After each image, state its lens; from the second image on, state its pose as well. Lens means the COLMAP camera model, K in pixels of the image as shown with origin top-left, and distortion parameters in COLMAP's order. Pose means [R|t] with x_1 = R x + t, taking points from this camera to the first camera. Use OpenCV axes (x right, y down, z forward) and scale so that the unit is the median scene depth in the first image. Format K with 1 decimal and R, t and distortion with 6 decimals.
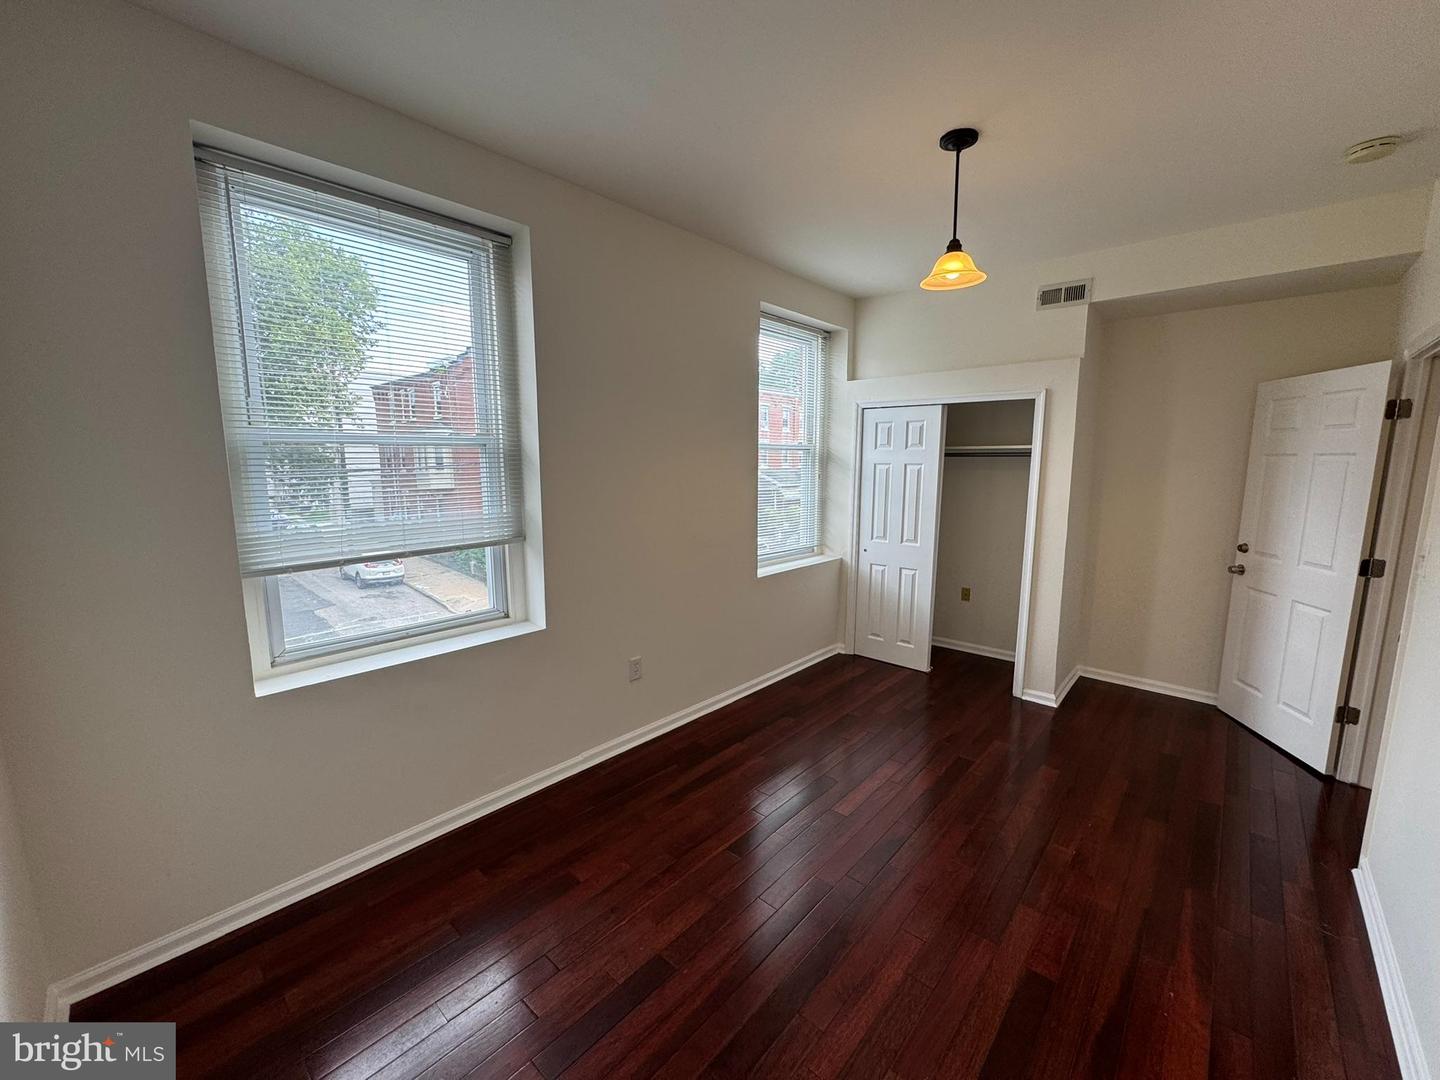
lens RADIAL K [[572.9, 0, 720.3], [0, 572.9, 541.9], [0, 0, 1]] dist [-0.003828, -0.000007]
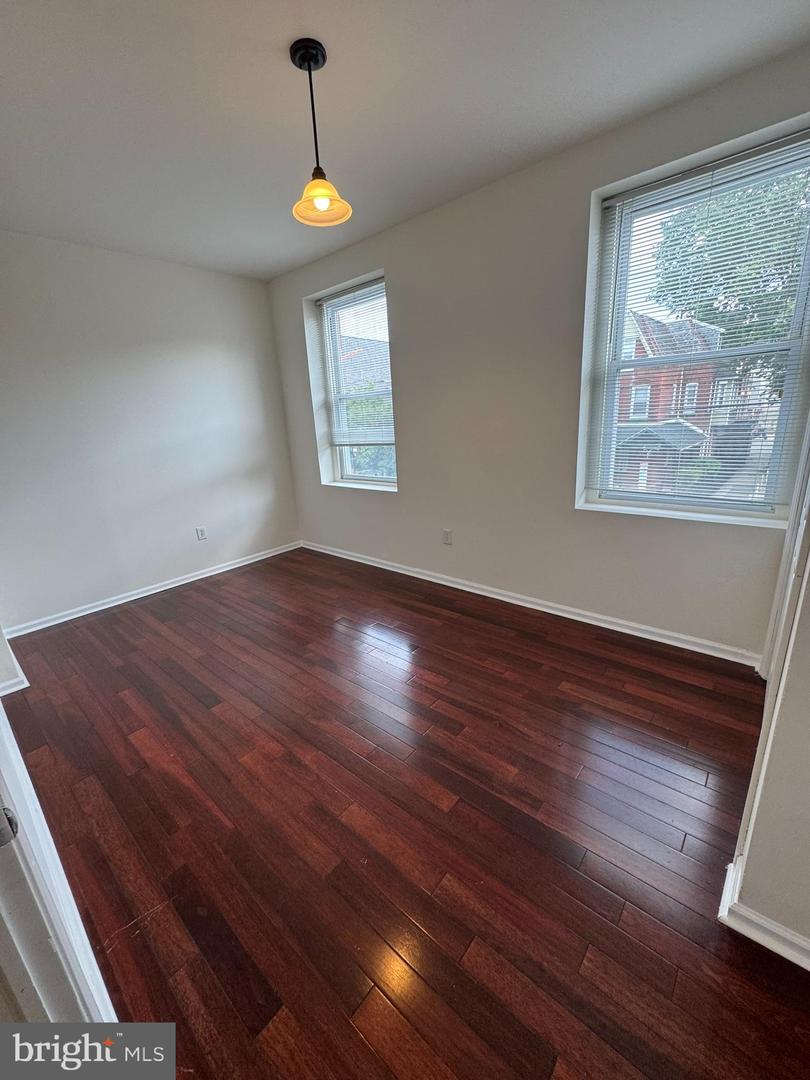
lens RADIAL K [[429.7, 0, 404.3], [0, 429.7, 541.2], [0, 0, 1]] dist [-0.003828, -0.000007]
pose [[0.014300, 0.273972, -0.961631, 0.816835], [-0.086291, 0.958480, 0.271791, -0.060806], [0.996167, 0.079093, 0.037348, 0.713047]]
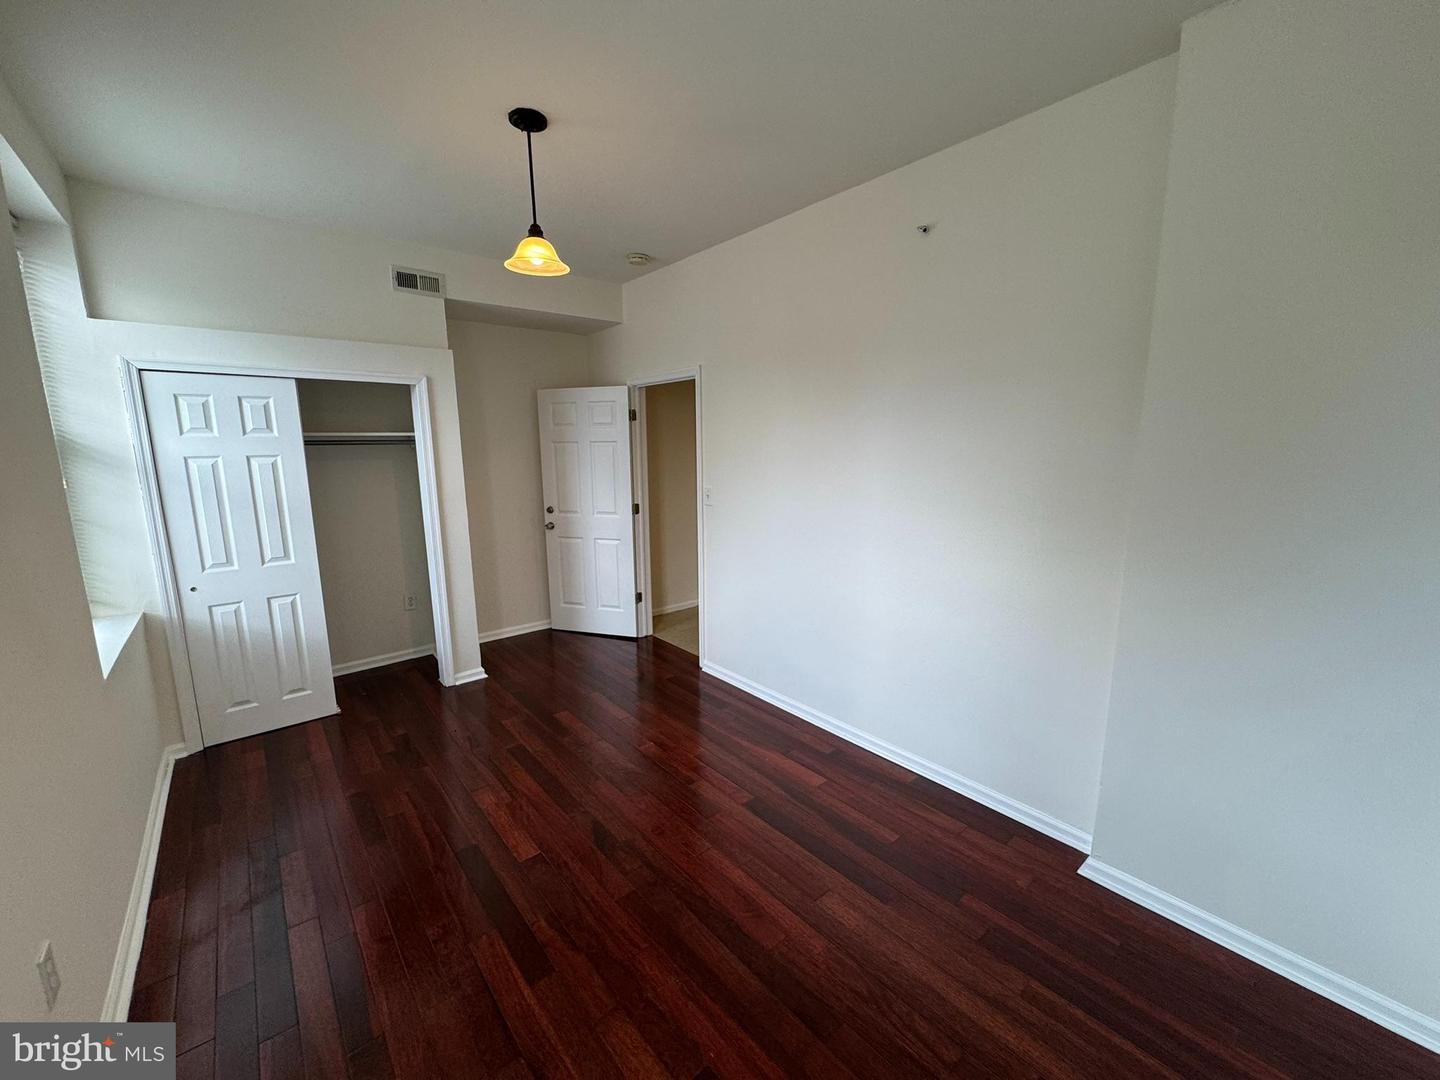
lens RADIAL K [[572.9, 0, 720.3], [0, 572.9, 541.9], [0, 0, 1]] dist [-0.003828, -0.000007]
pose [[0.131492, -0.173676, 0.975985, -0.363801], [0.149578, 0.976737, 0.153657, -0.059800], [-0.979968, 0.125781, 0.154411, 0.365631]]
